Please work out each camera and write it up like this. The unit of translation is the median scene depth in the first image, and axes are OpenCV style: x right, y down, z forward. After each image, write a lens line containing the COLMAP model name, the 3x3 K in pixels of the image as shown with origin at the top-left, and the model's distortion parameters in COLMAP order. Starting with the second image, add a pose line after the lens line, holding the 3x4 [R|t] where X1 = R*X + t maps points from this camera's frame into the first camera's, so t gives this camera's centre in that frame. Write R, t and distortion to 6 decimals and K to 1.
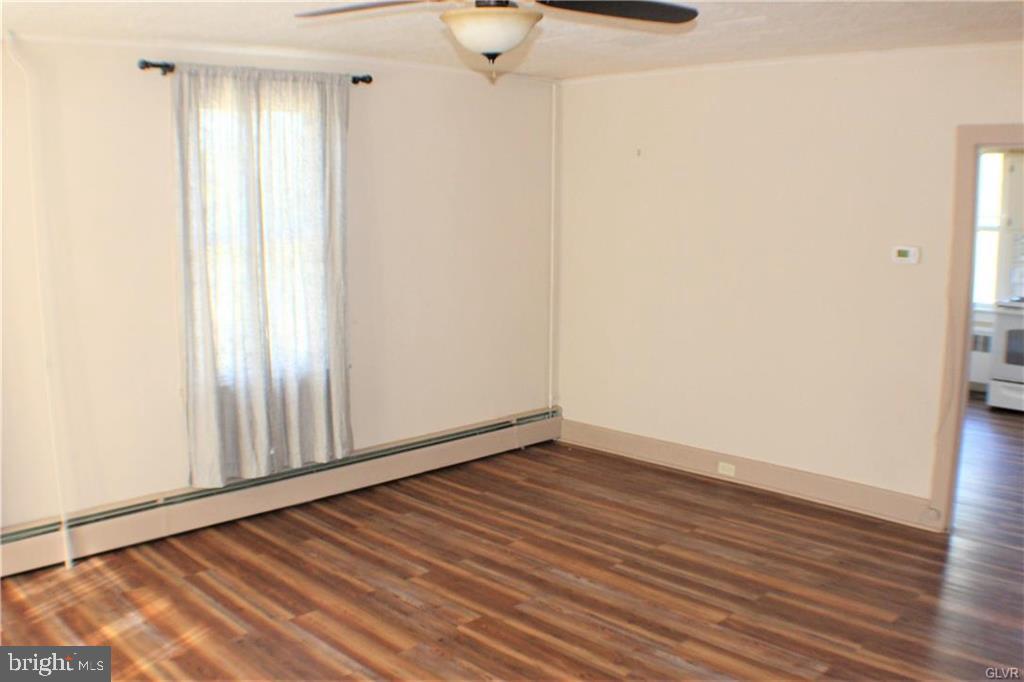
lens RADIAL K [[966.9, 0, 512.0], [0, 966.9, 341.0], [0, 0, 1]] dist [-0.193605, 0.005006]
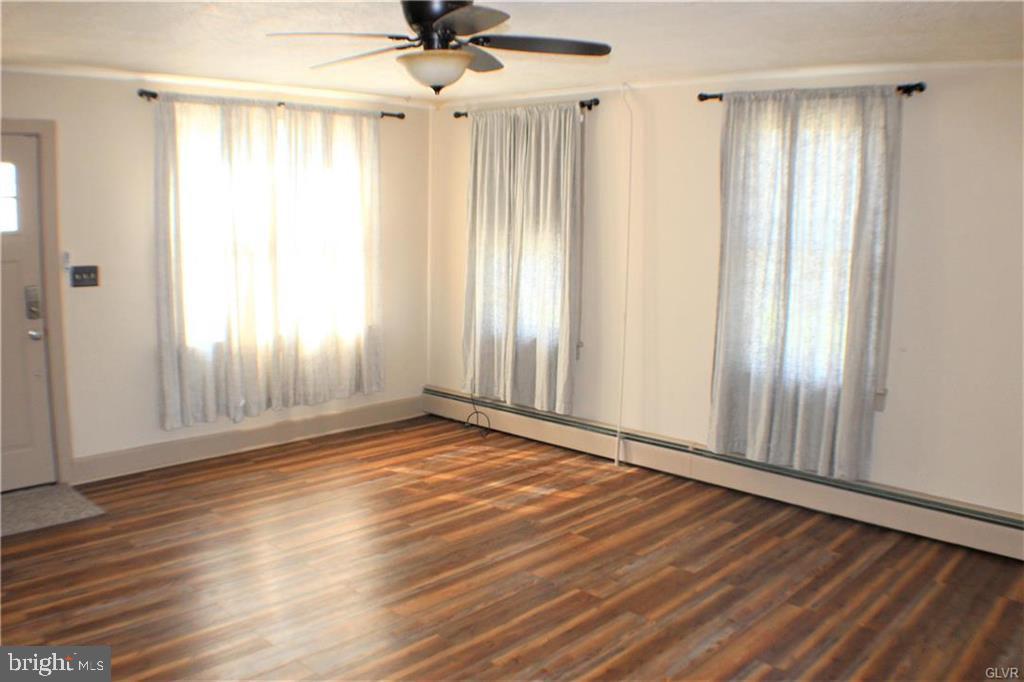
lens RADIAL K [[893.4, 0, 512.0], [0, 893.4, 341.0], [0, 0, 1]] dist [-0.161198, -0.001544]
pose [[0.036146, 0.155479, -0.987178, 0.772542], [-0.175789, 0.973410, 0.146874, -0.101112], [0.983764, 0.168226, 0.062516, 0.688441]]
